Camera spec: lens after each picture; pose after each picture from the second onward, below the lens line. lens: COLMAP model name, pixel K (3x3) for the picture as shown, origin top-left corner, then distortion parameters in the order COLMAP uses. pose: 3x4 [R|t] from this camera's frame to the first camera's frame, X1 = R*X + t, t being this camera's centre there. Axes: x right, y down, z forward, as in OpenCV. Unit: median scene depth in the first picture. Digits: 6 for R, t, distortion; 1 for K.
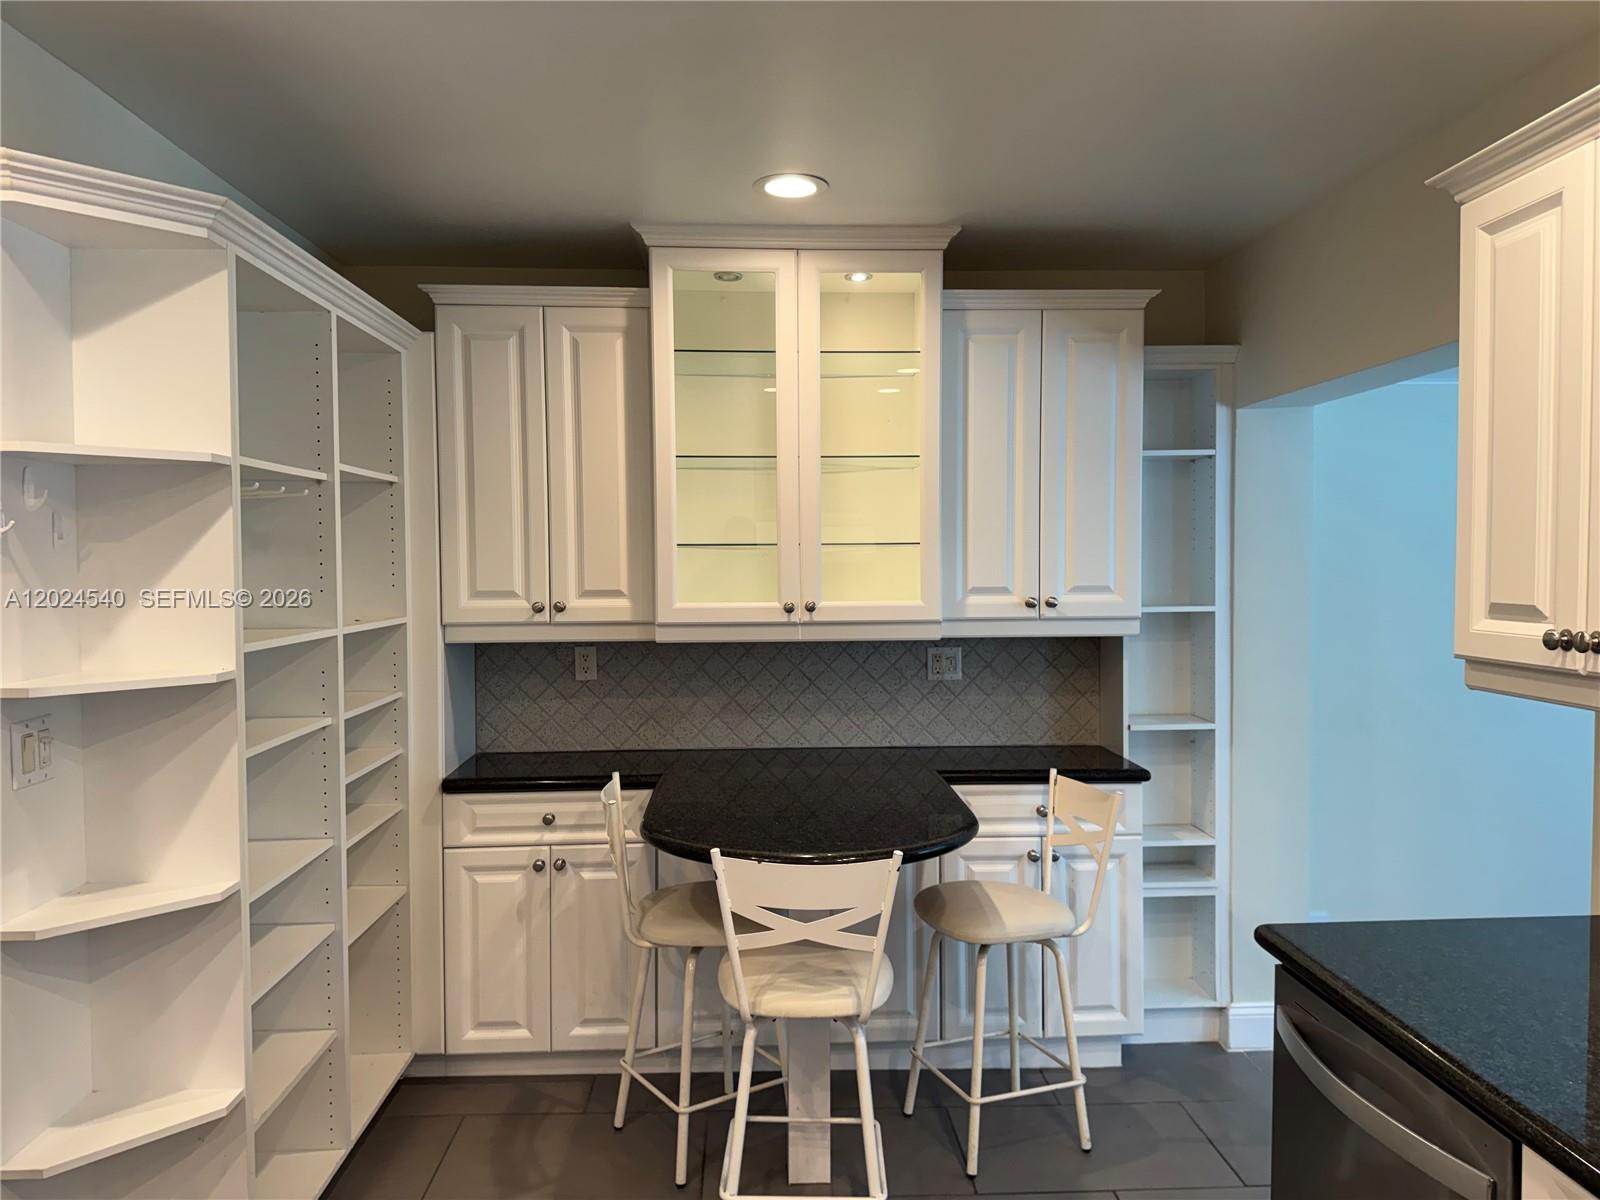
lens RADIAL K [[1119.0, 0, 810.2], [0, 1119.0, 593.7], [0, 0, 1]] dist [0.072002, -0.086149]
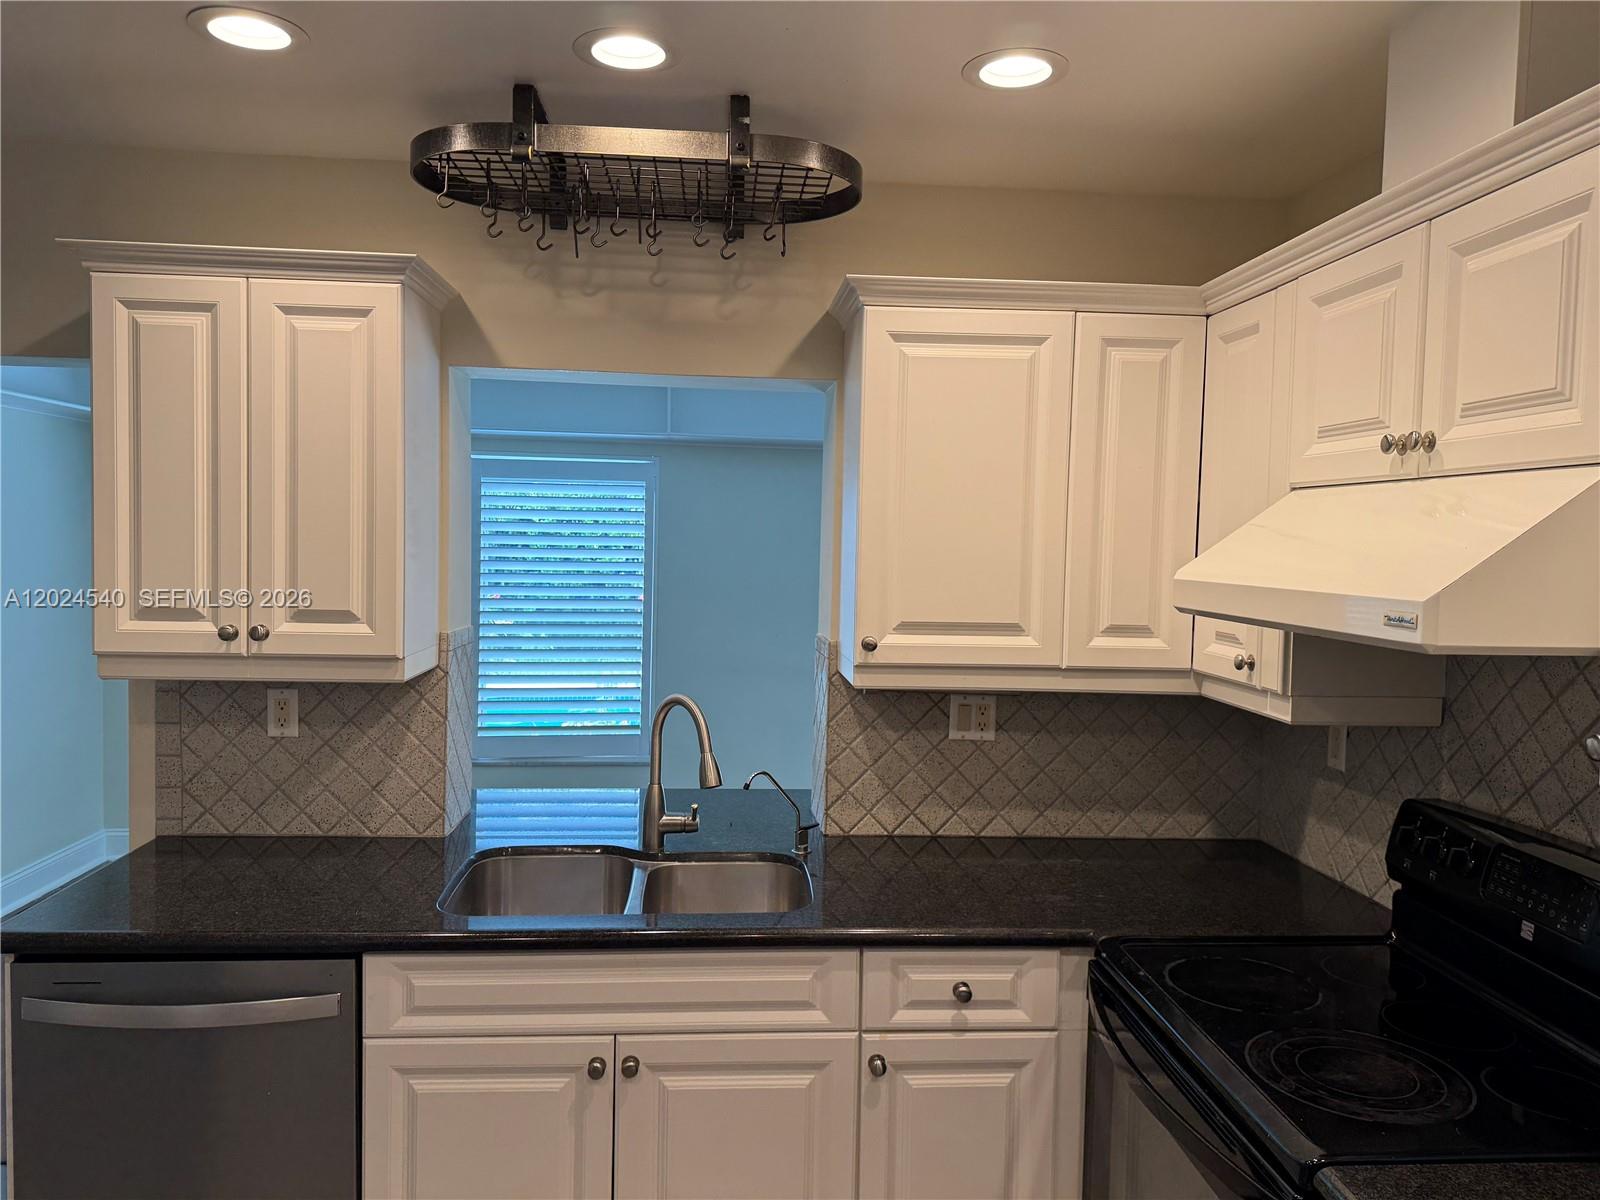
lens RADIAL K [[1119.0, 0, 791.5], [0, 1119.0, 590.5], [0, 0, 1]] dist [0.072002, -0.086149]
pose [[-0.017876, -0.041698, 0.998970, -0.369854], [0.007947, 0.999092, 0.041846, -0.032114], [-0.999809, 0.008687, -0.017529, 0.172742]]
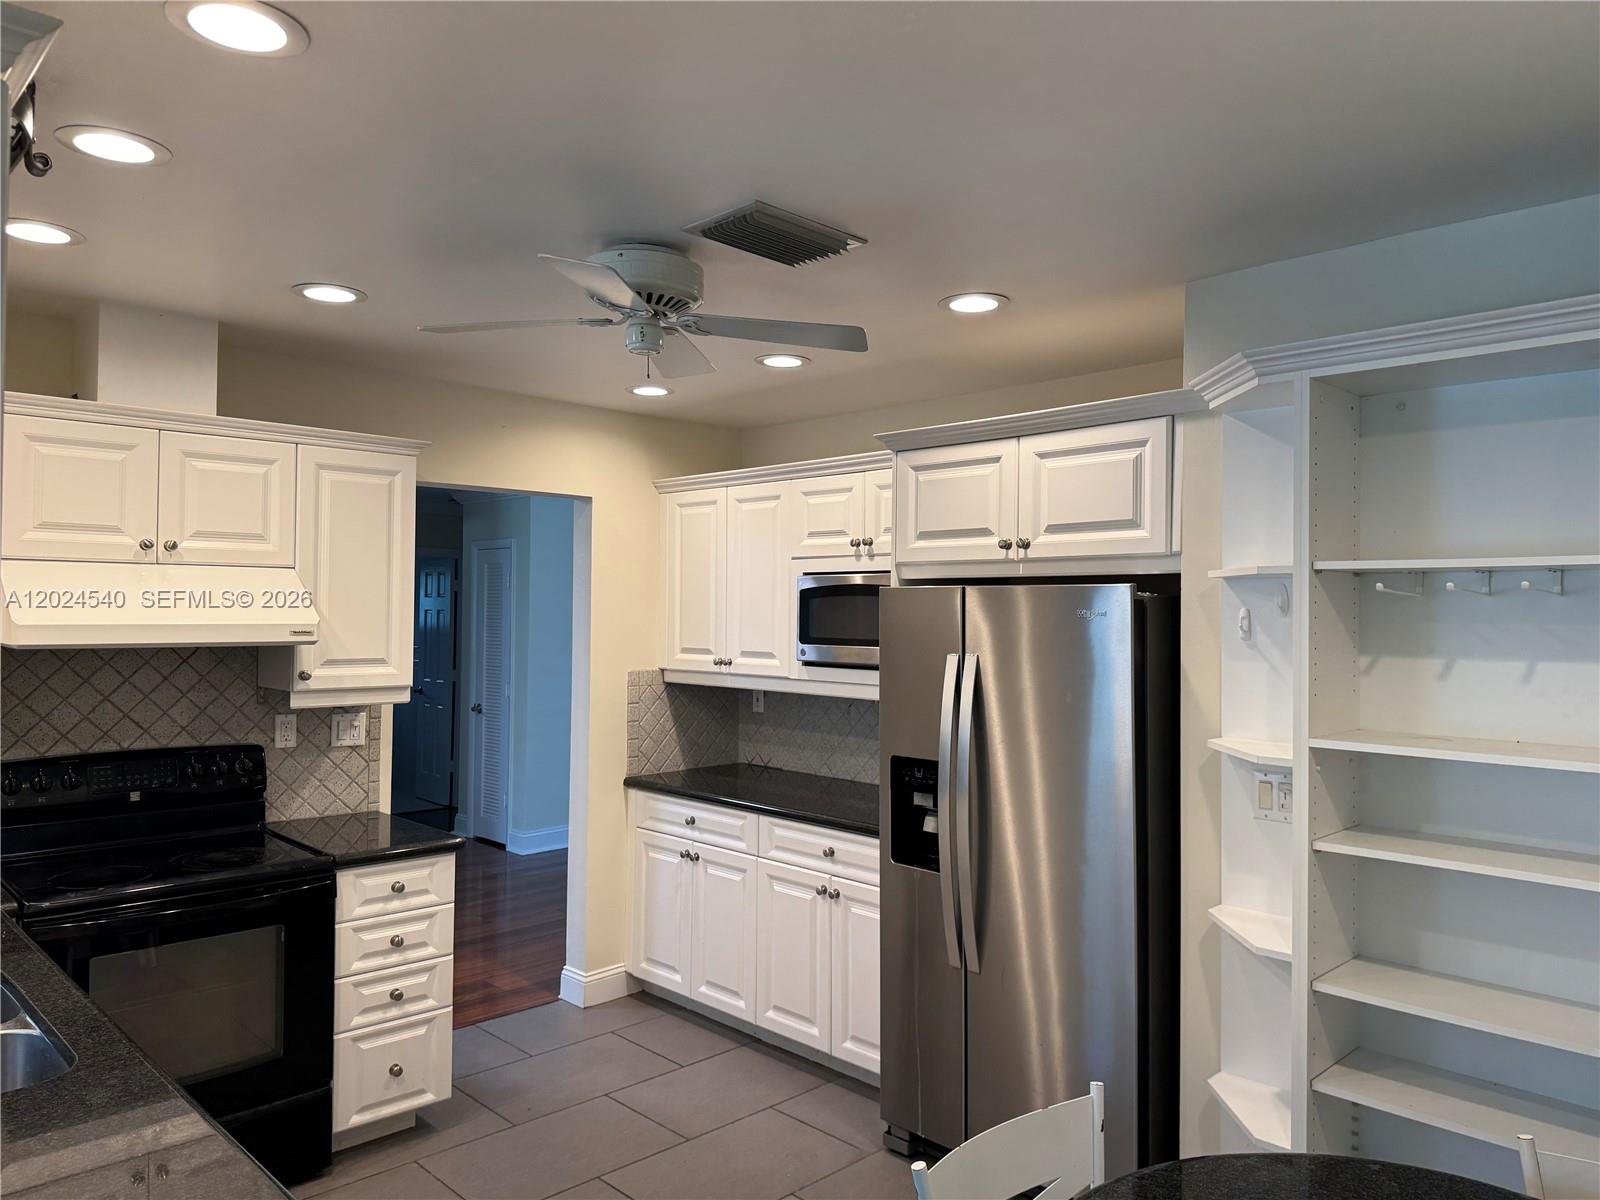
lens RADIAL K [[1119.0, 0, 797.4], [0, 1119.0, 586.5], [0, 0, 1]] dist [0.072002, -0.086149]
pose [[-0.751320, -0.014964, -0.659769, 0.378047], [-0.024111, 0.999698, 0.004783, -0.057995], [0.659498, 0.019501, -0.751454, 0.987409]]
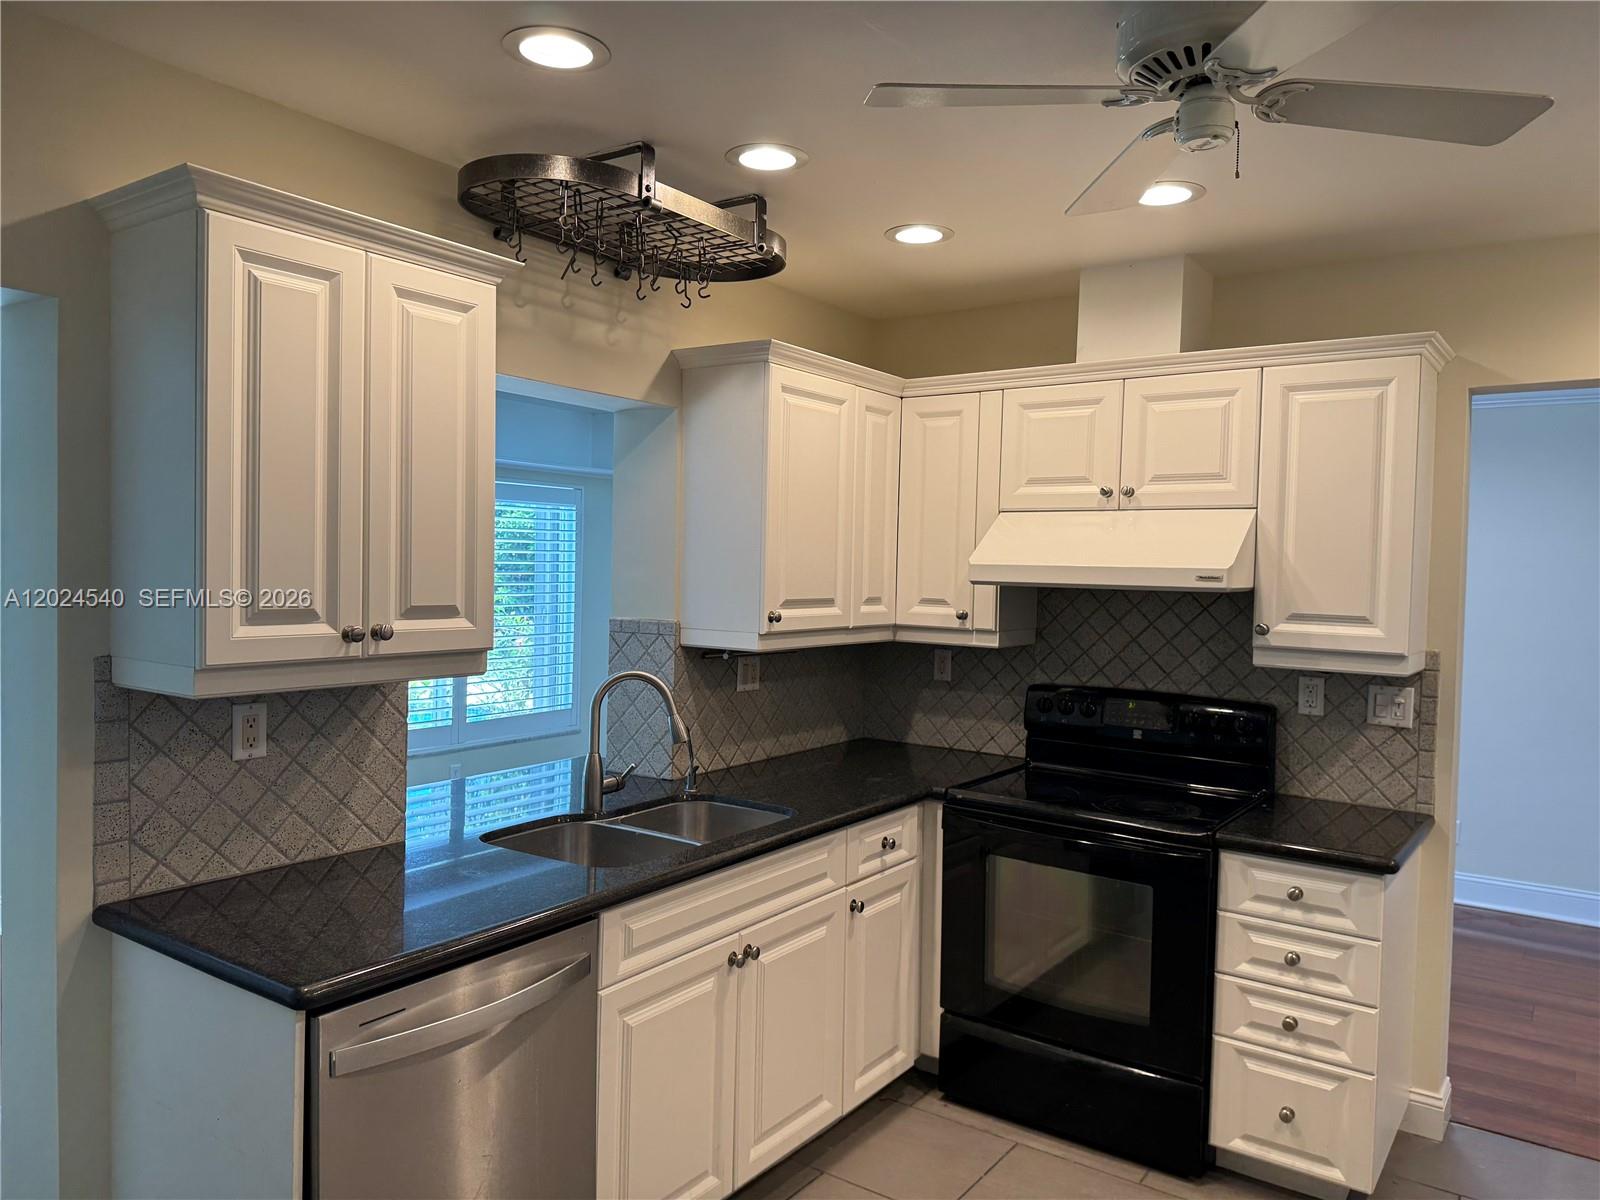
lens RADIAL K [[1119.0, 0, 794.7], [0, 1119.0, 595.9], [0, 0, 1]] dist [0.072002, -0.086149]
pose [[-0.783556, -0.031564, 0.620519, -0.259197], [-0.000095, 0.998715, 0.050683, -0.033624], [-0.621321, 0.039654, -0.782552, 0.856658]]
